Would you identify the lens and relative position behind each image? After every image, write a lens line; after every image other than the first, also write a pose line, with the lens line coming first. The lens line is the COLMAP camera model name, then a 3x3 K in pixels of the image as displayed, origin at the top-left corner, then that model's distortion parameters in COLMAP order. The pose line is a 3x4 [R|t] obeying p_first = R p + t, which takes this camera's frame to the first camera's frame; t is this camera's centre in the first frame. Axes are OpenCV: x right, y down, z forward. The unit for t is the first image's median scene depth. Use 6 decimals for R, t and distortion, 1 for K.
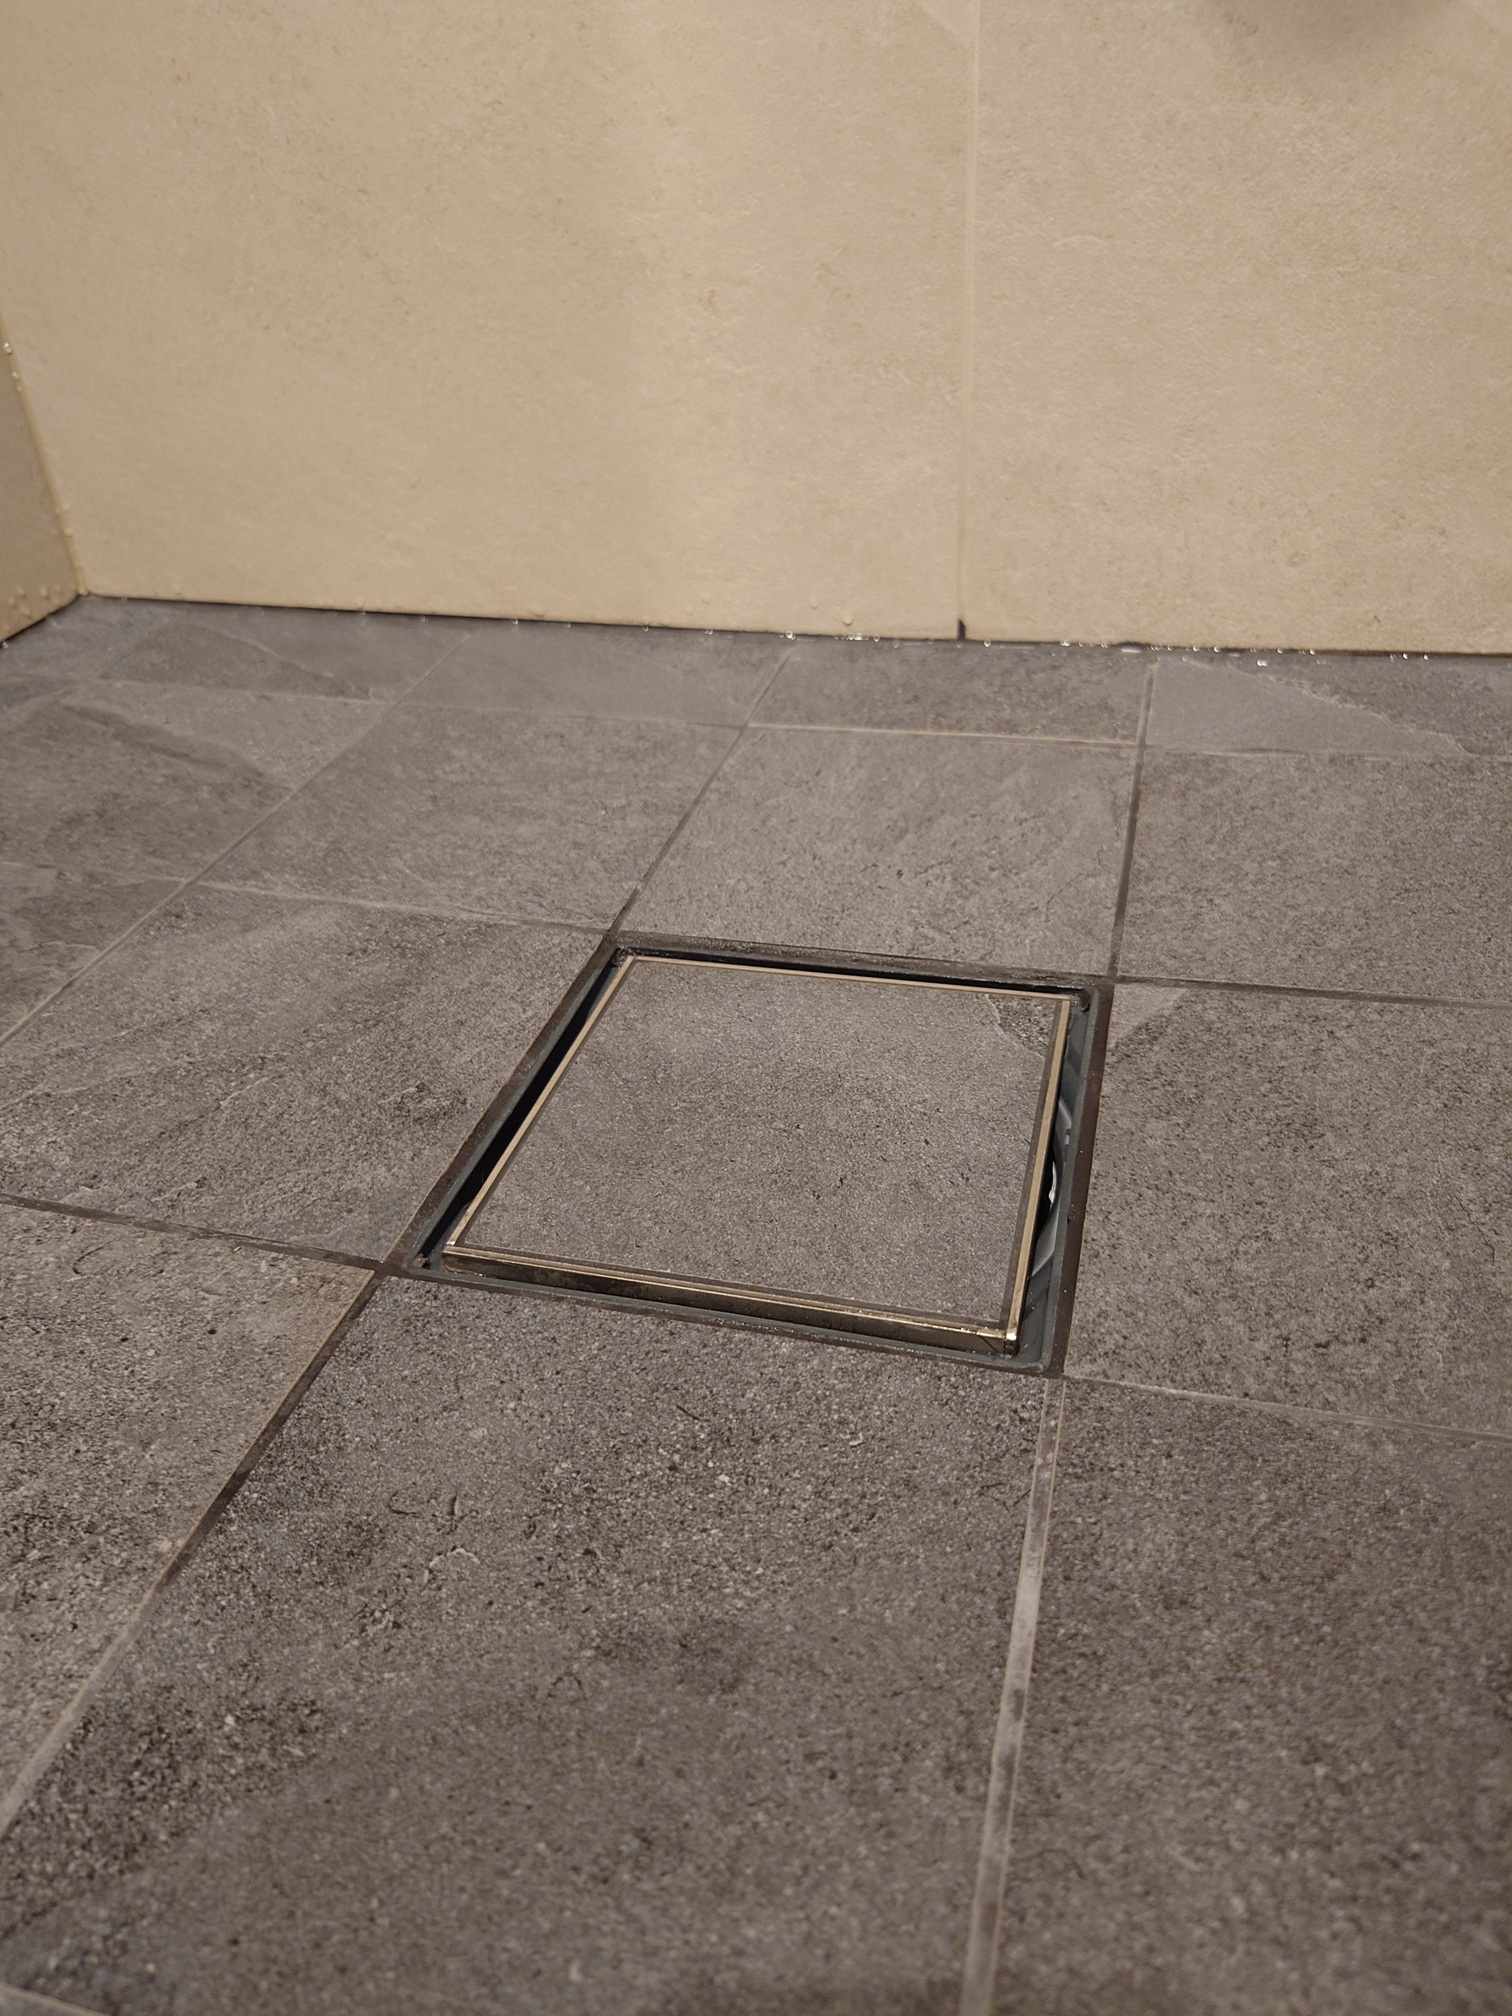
lens RADIAL K [[1453.9, 0, 756.0], [0, 1453.9, 1008.0], [0, 0, 1]] dist [-0.001667, -0.000332]
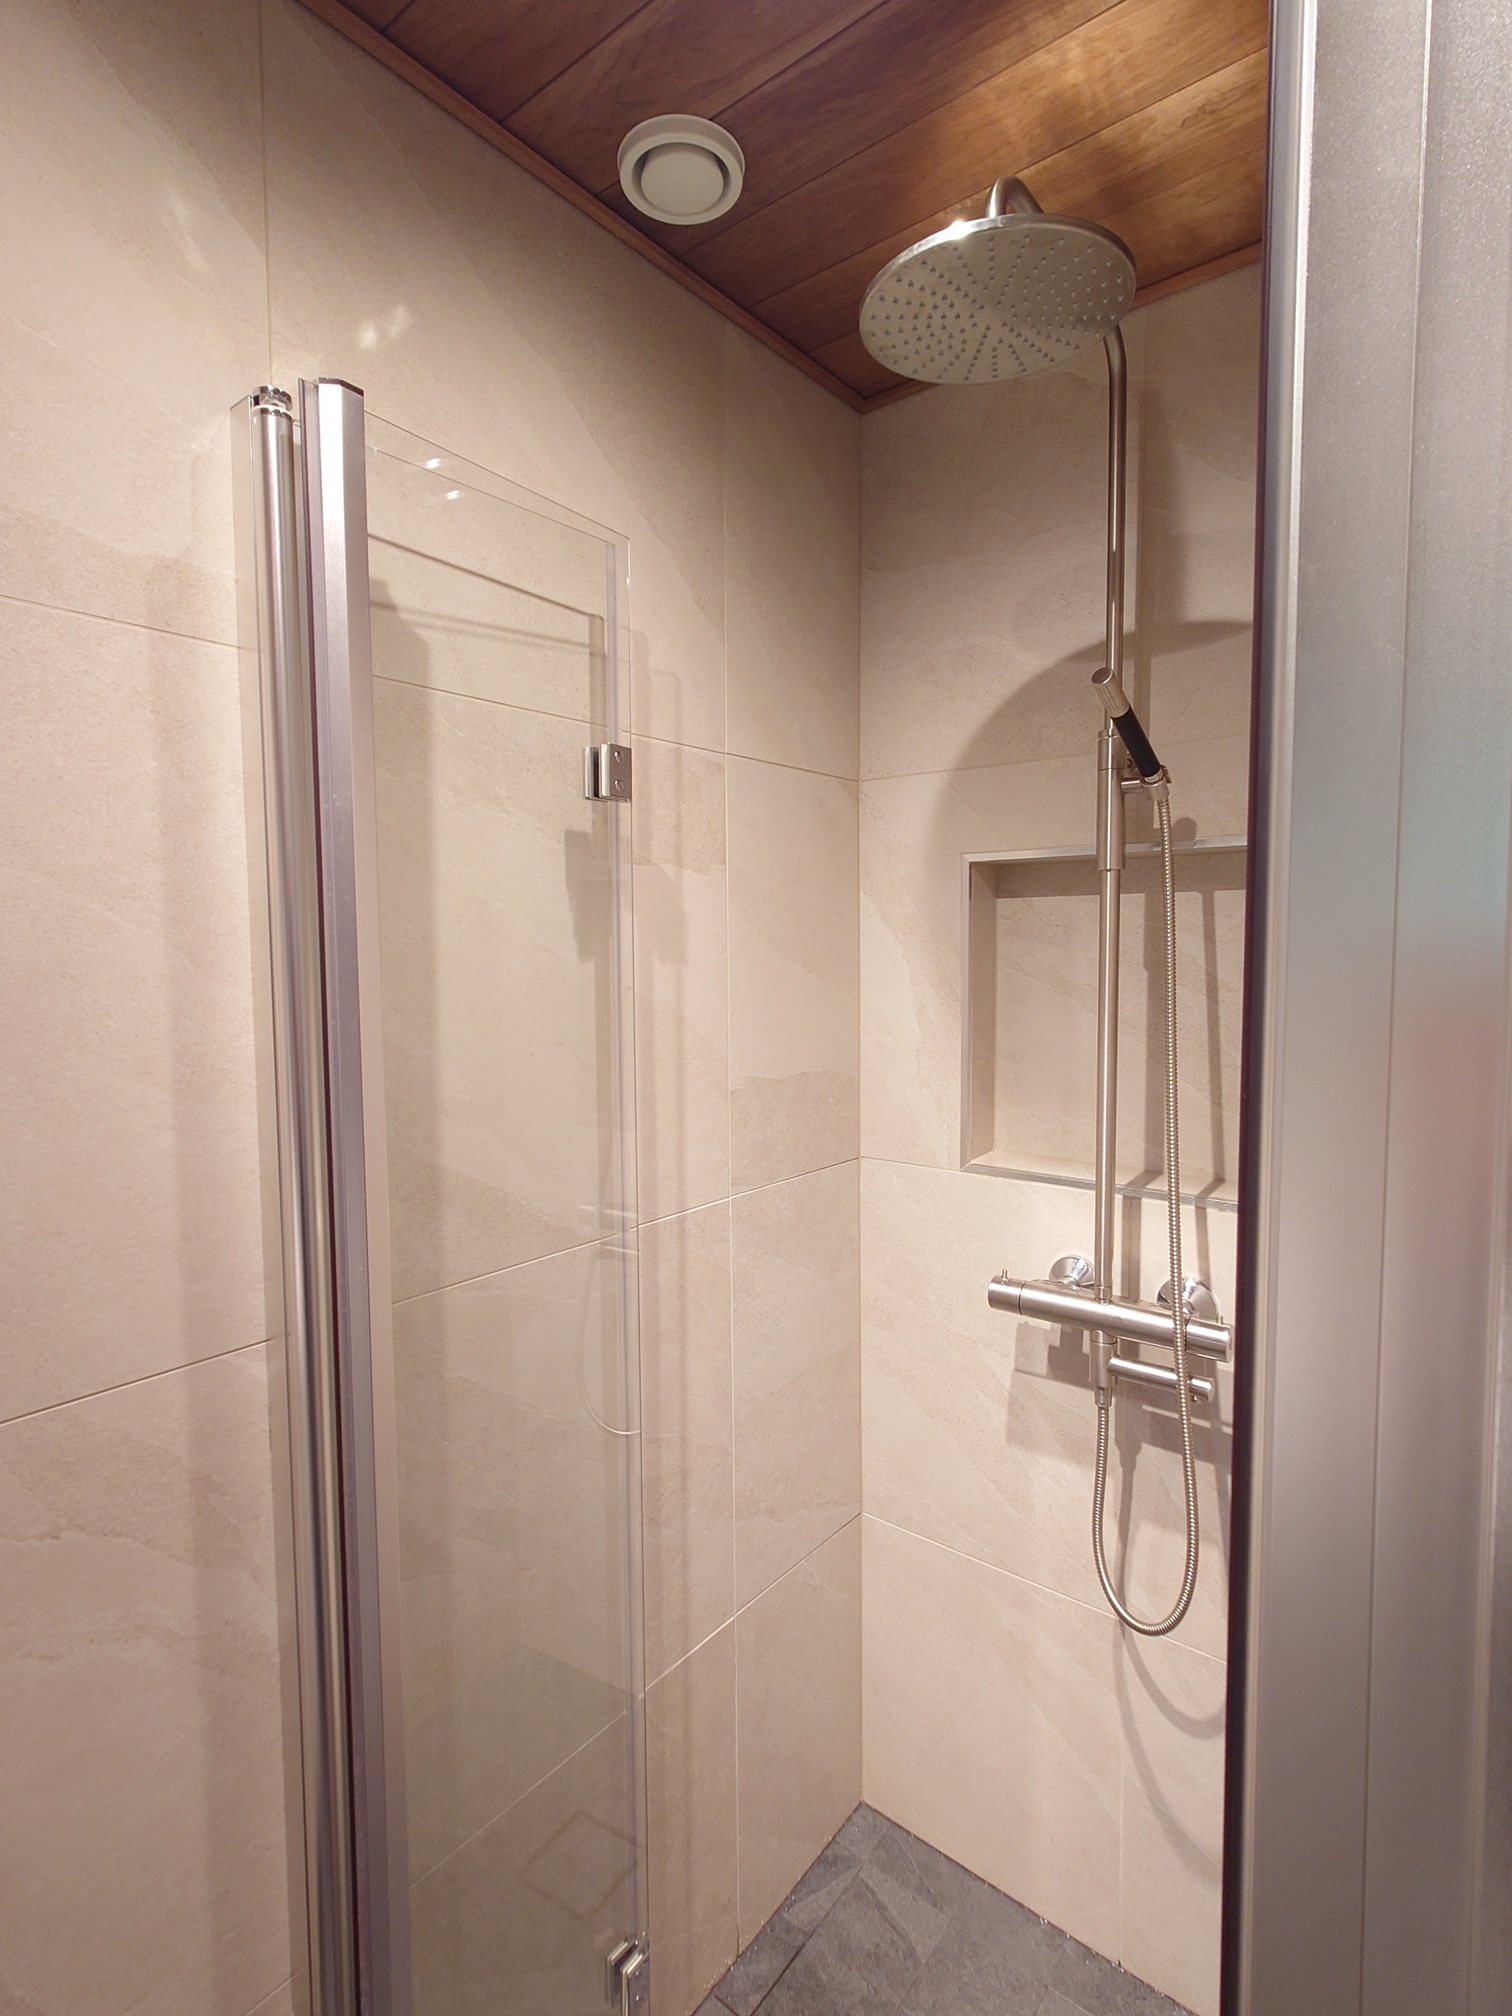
lens RADIAL K [[1022.9, 0, 756.0], [0, 1022.9, 1008.0], [0, 0, 1]] dist [0.003915, 0.002174]
pose [[0.916451, 0.073579, -0.393324, 0.159599], [-0.254669, 0.865426, -0.431487, -1.042382], [0.308645, 0.495604, 0.811859, -2.577193]]
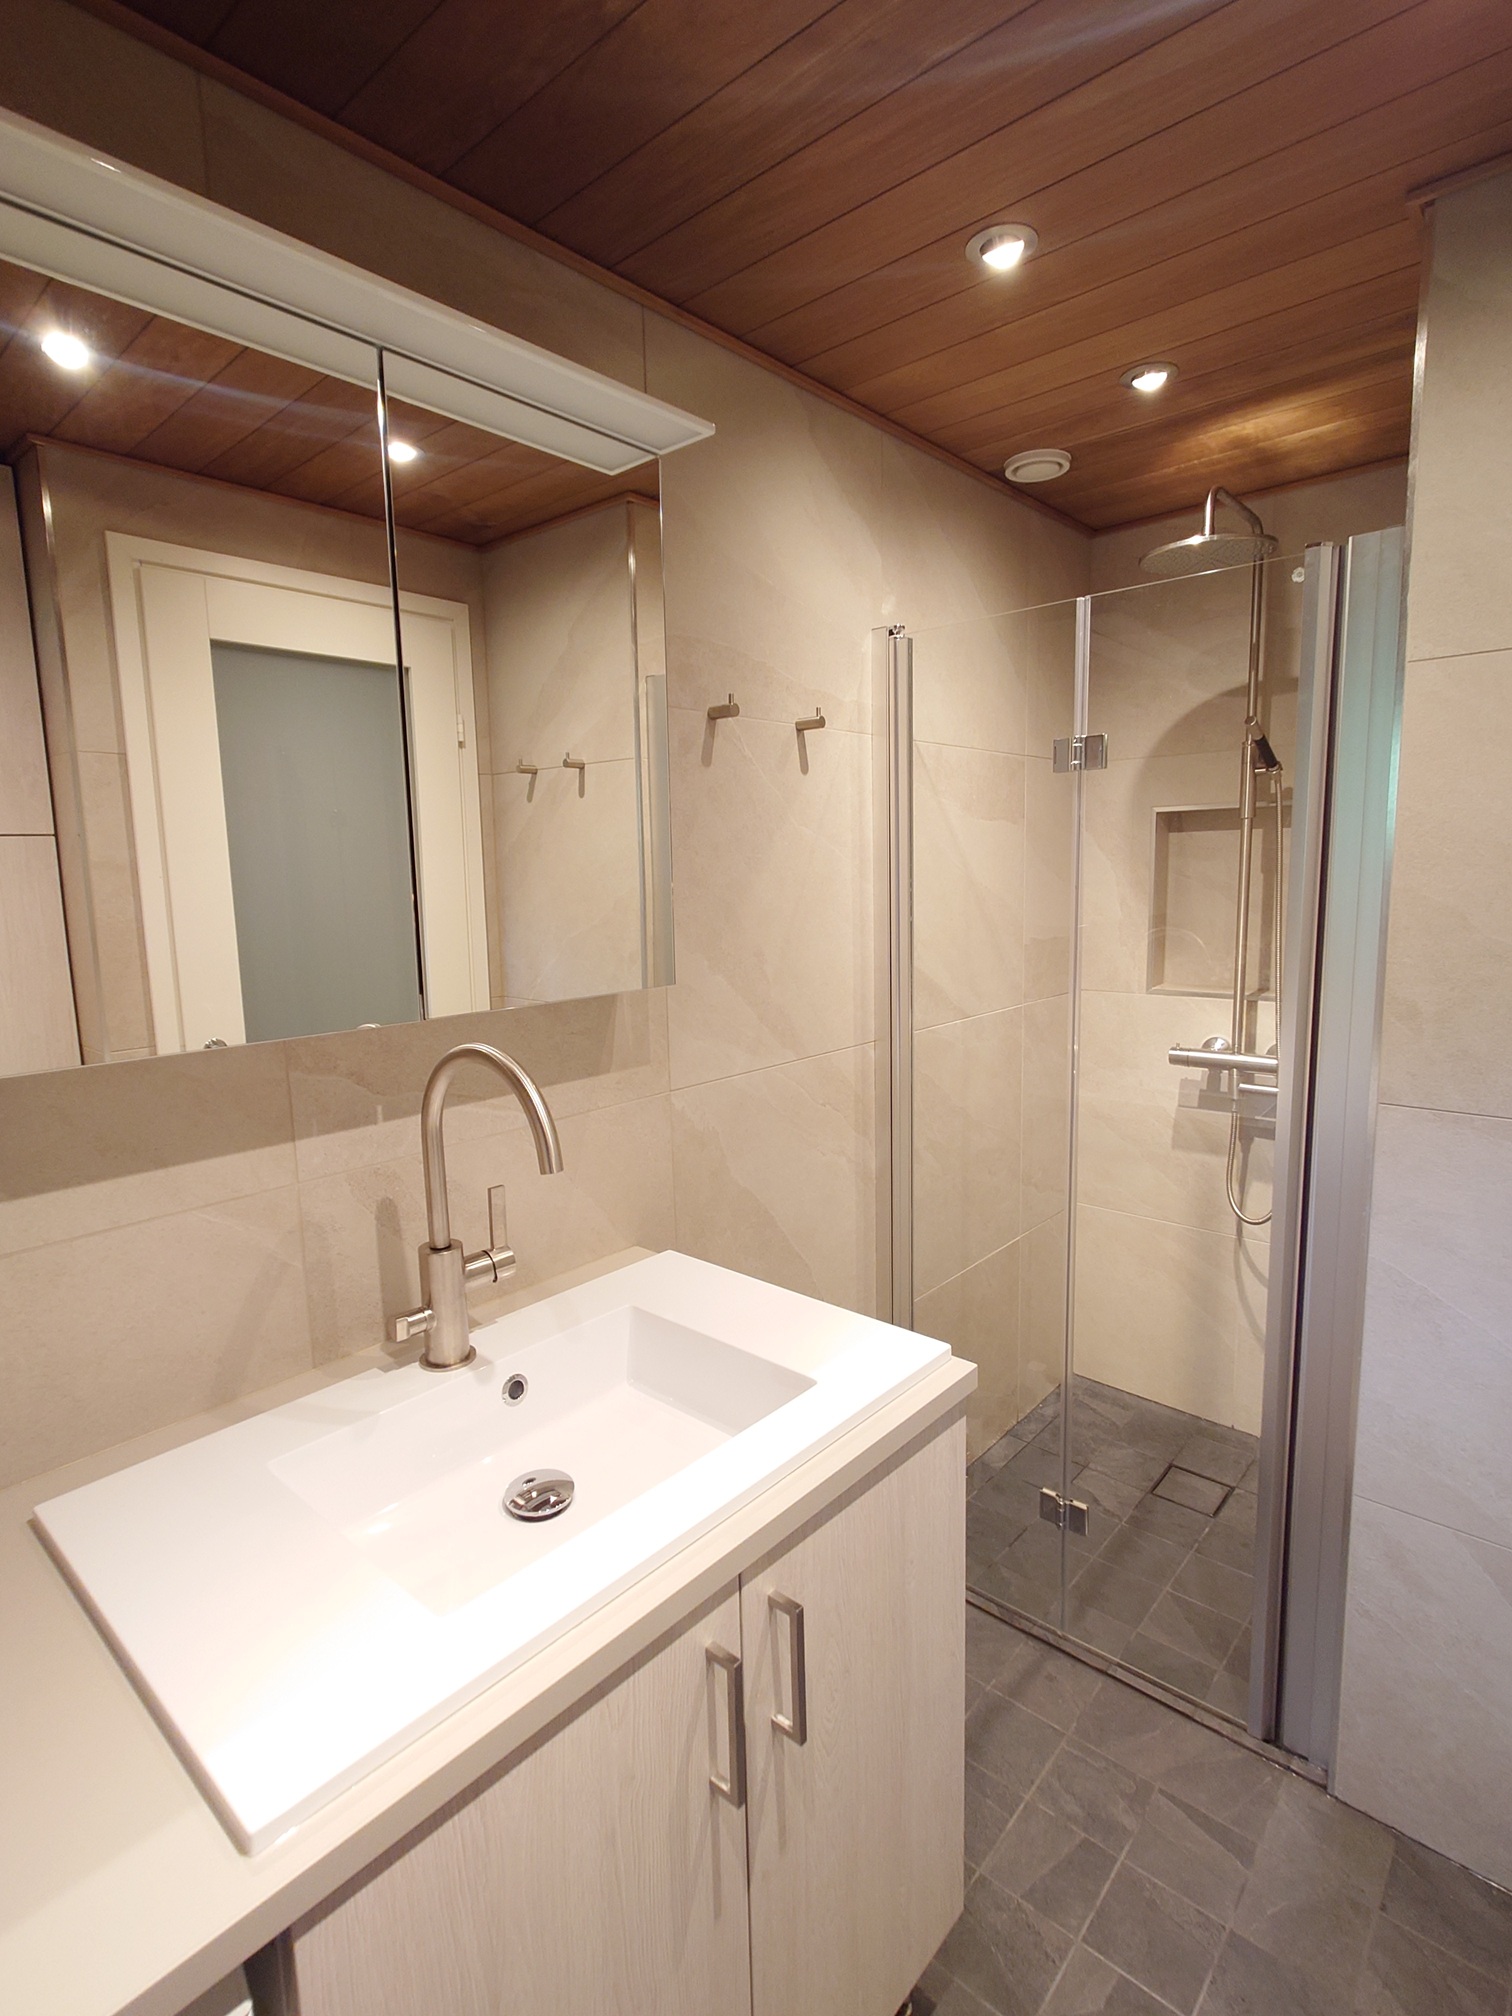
lens RADIAL K [[1022.9, 0, 756.0], [0, 1022.9, 1008.0], [0, 0, 1]] dist [0.003915, 0.002174]
pose [[0.895307, 0.094596, -0.435289, 0.060194], [-0.265530, 0.897935, -0.351008, 0.228325], [0.357657, 0.429842, 0.829046, -4.522703]]
